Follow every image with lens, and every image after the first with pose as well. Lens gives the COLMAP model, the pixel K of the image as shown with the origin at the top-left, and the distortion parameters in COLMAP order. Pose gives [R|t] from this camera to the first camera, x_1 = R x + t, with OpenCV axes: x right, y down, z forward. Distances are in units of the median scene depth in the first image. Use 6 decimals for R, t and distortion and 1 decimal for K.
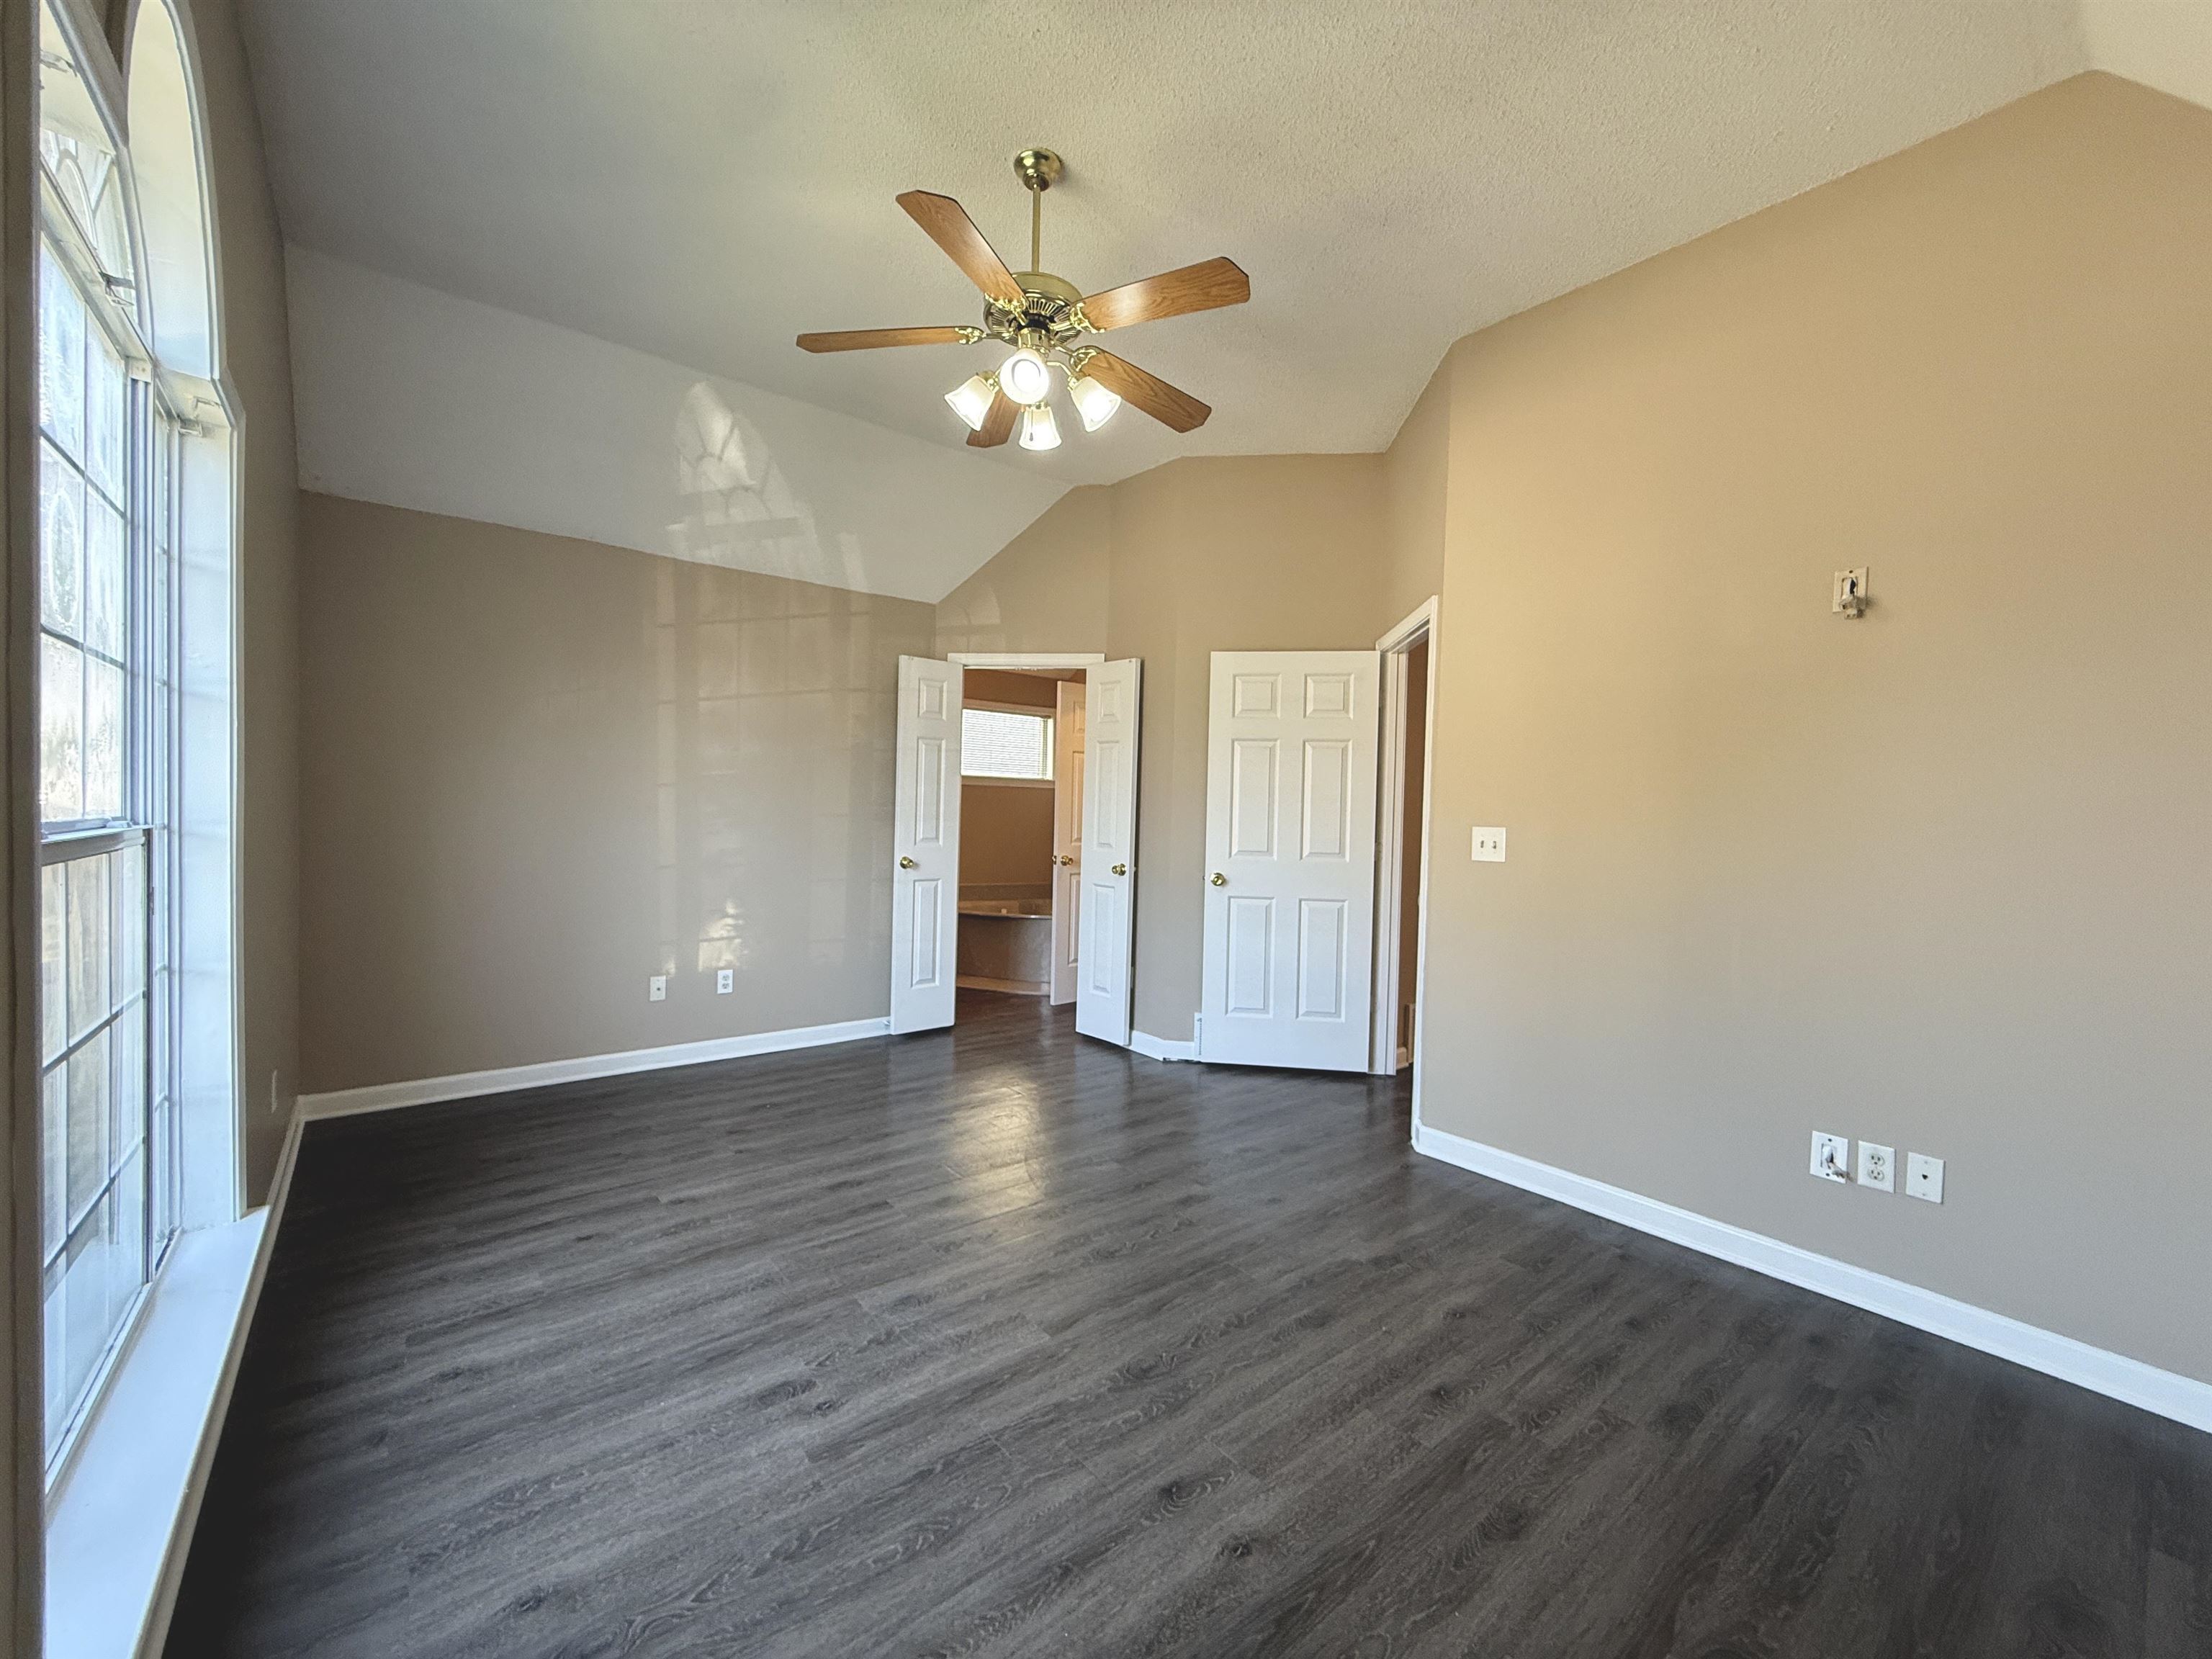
lens RADIAL K [[881.9, 0, 1103.8], [0, 881.9, 825.8], [0, 0, 1]] dist [-0.001166, 0.000577]
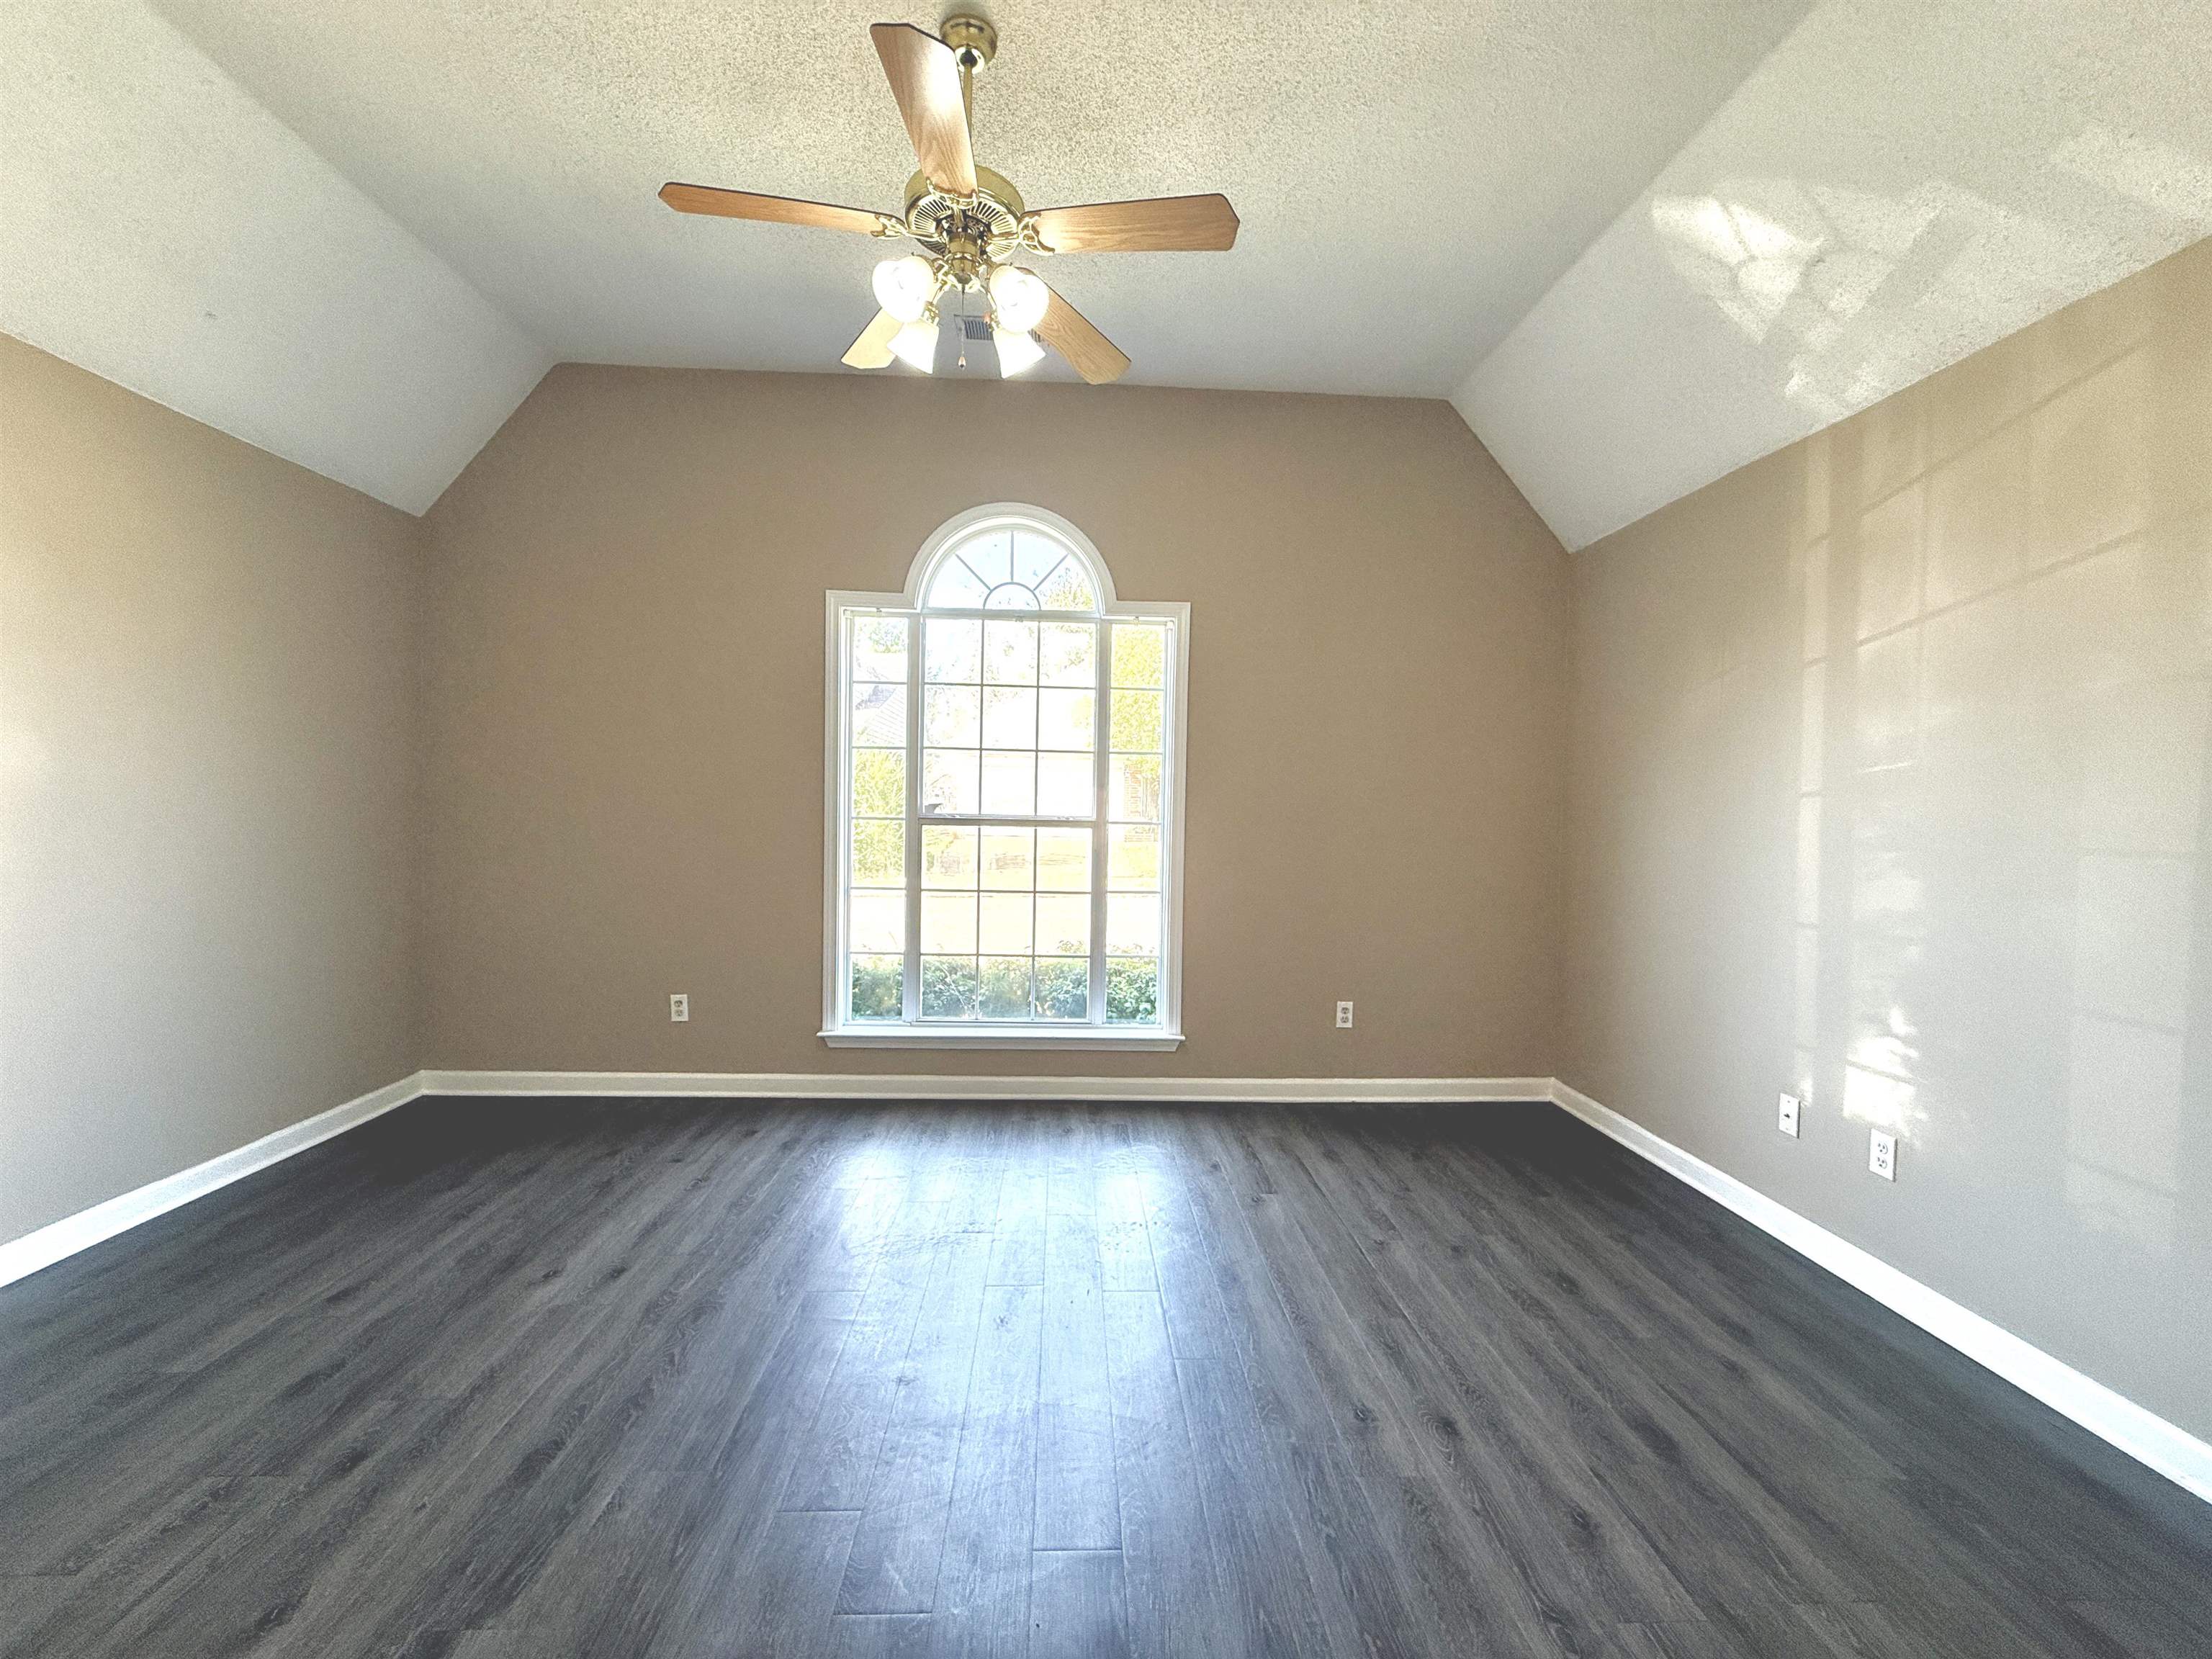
lens RADIAL K [[881.9, 0, 1102.6], [0, 881.9, 830.7], [0, 0, 1]] dist [-0.001166, 0.000577]
pose [[-0.594802, -0.013940, -0.803751, 0.334131], [-0.050343, 0.998533, 0.019937, -0.008880], [0.802294, 0.052322, -0.594632, 1.067346]]
